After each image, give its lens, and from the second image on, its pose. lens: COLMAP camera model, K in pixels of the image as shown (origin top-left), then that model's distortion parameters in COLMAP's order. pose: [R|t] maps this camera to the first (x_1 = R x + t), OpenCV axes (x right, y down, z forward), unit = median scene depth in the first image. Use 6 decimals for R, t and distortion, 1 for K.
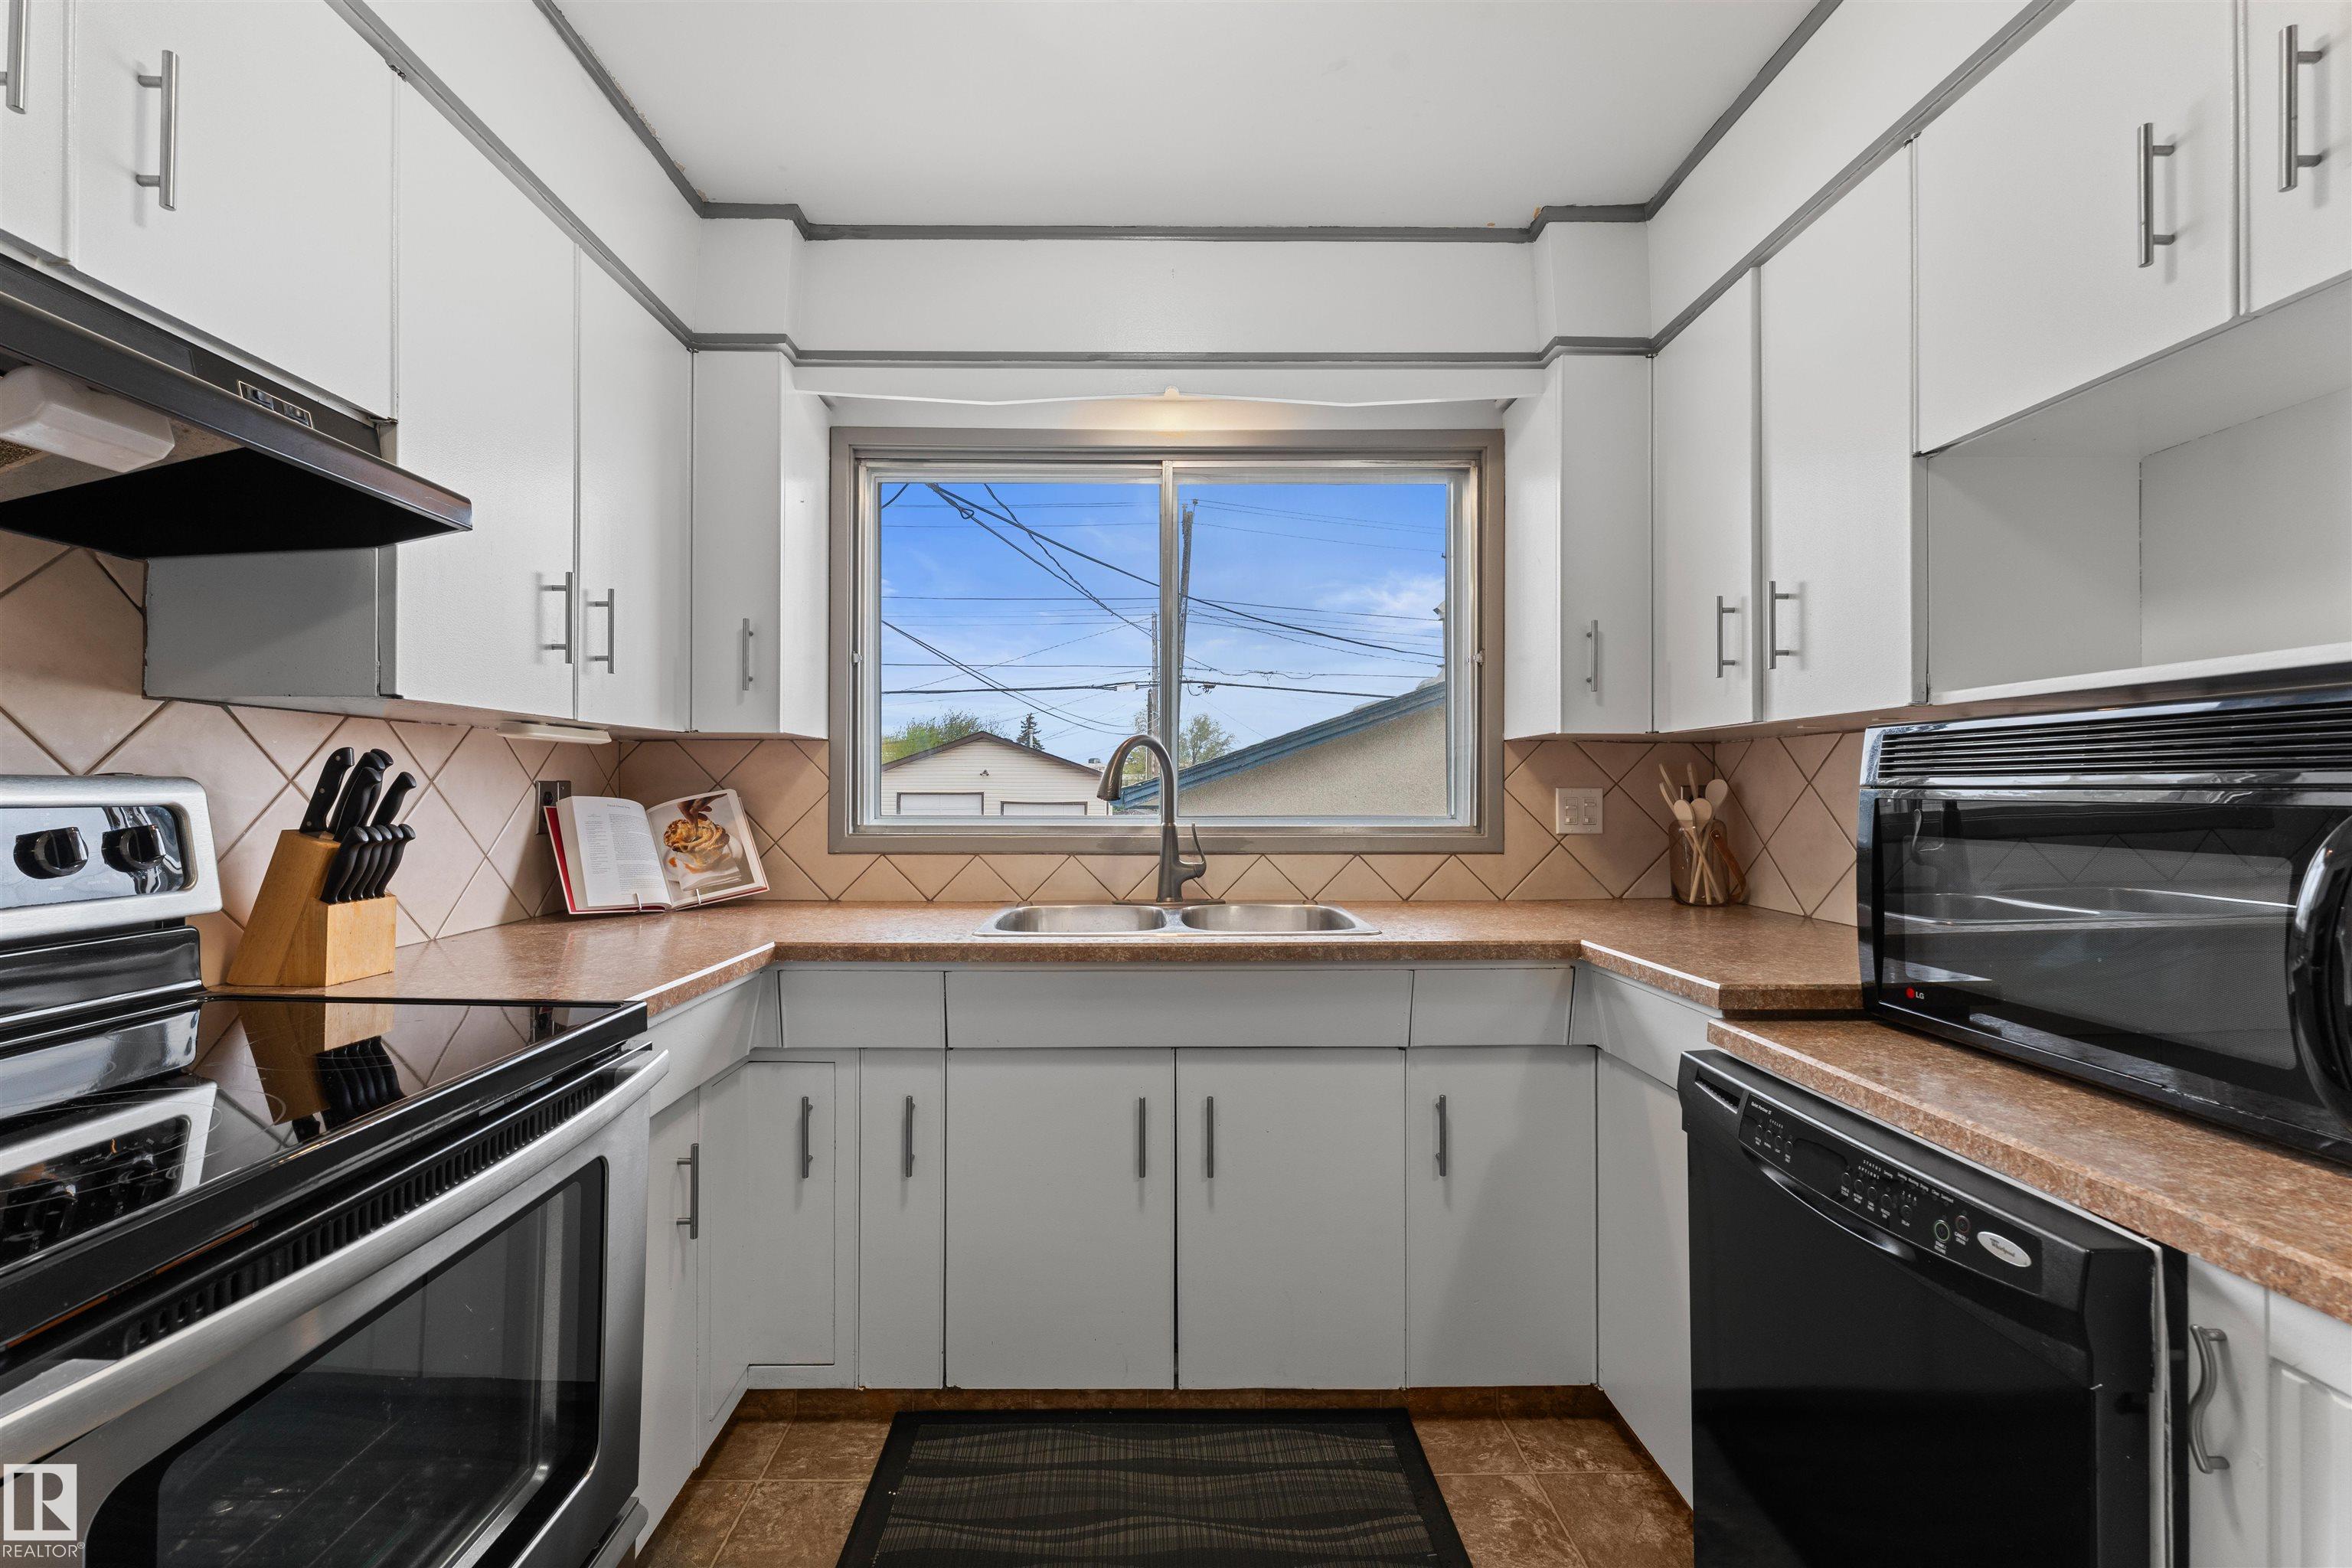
lens RADIAL K [[962.8, 0, 1149.9], [0, 962.8, 785.3], [0, 0, 1]] dist [-0.002337, -0.000635]
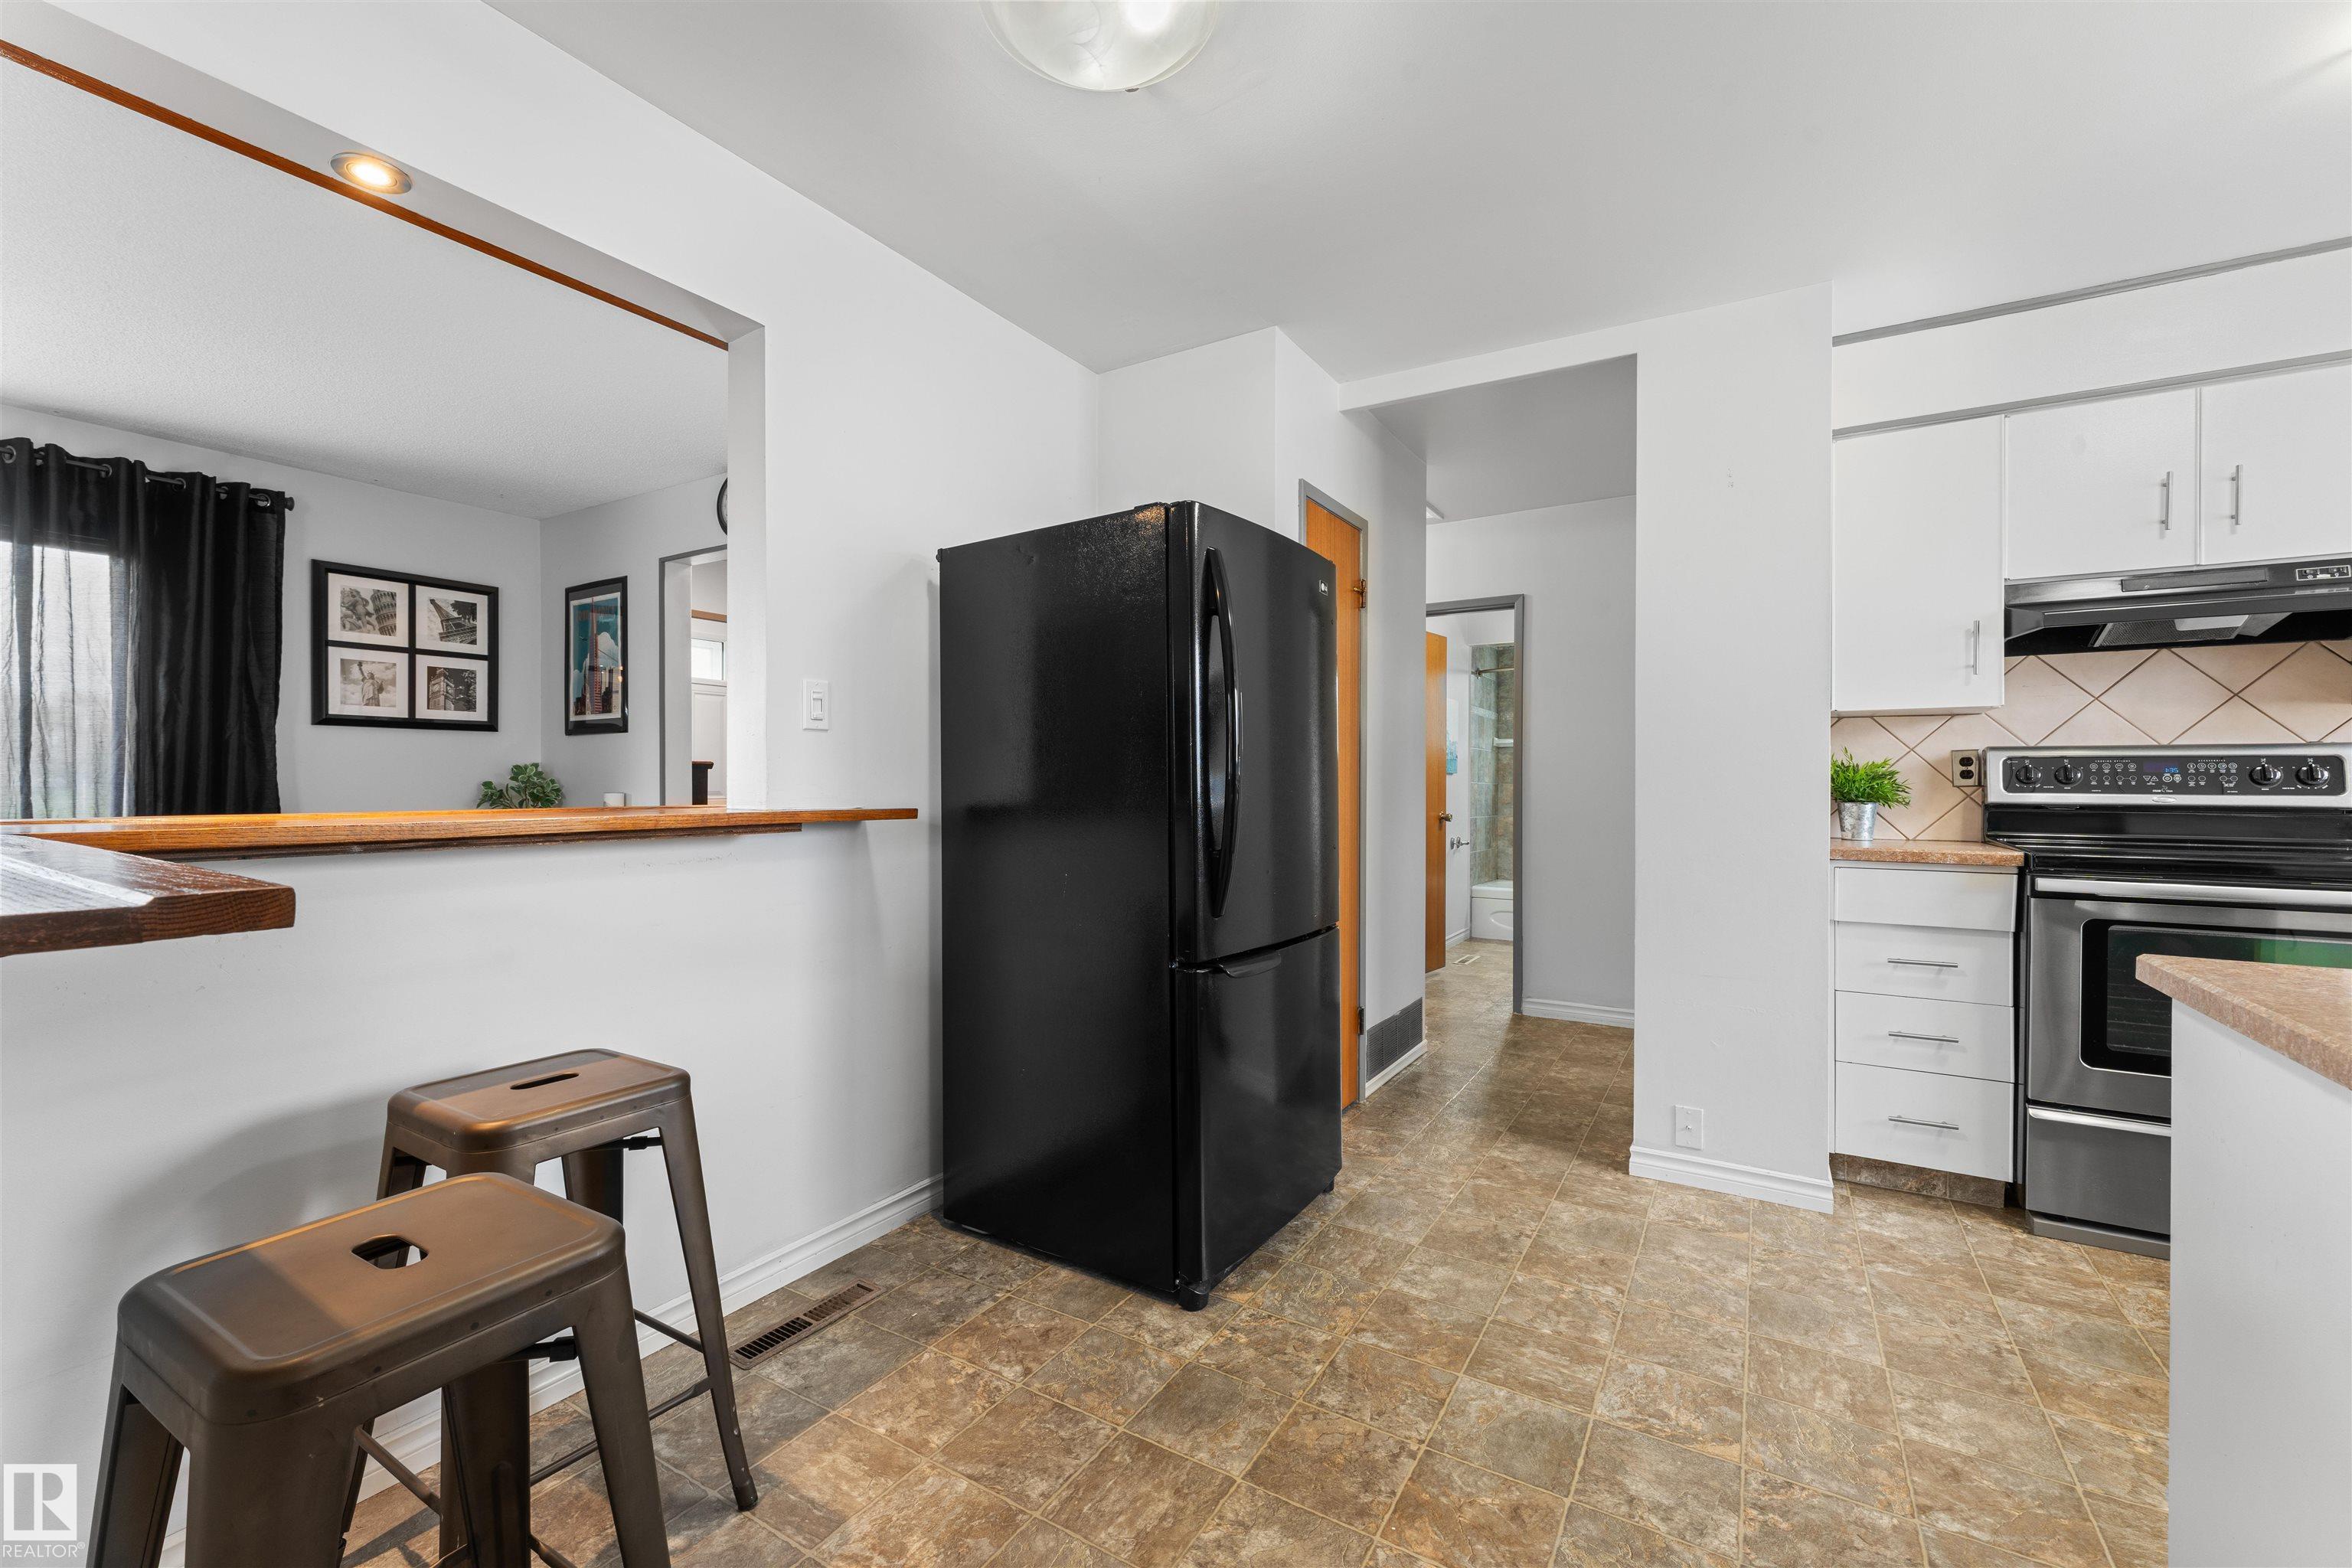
lens RADIAL K [[971.1, 0, 1185.1], [0, 971.1, 784.1], [0, 0, 1]] dist [-0.000813, 0.000210]
pose [[-0.529135, -0.006939, -0.848509, 1.364045], [-0.002096, 0.999974, -0.006870, 0.065105], [0.848535, -0.001857, -0.529136, -0.020203]]
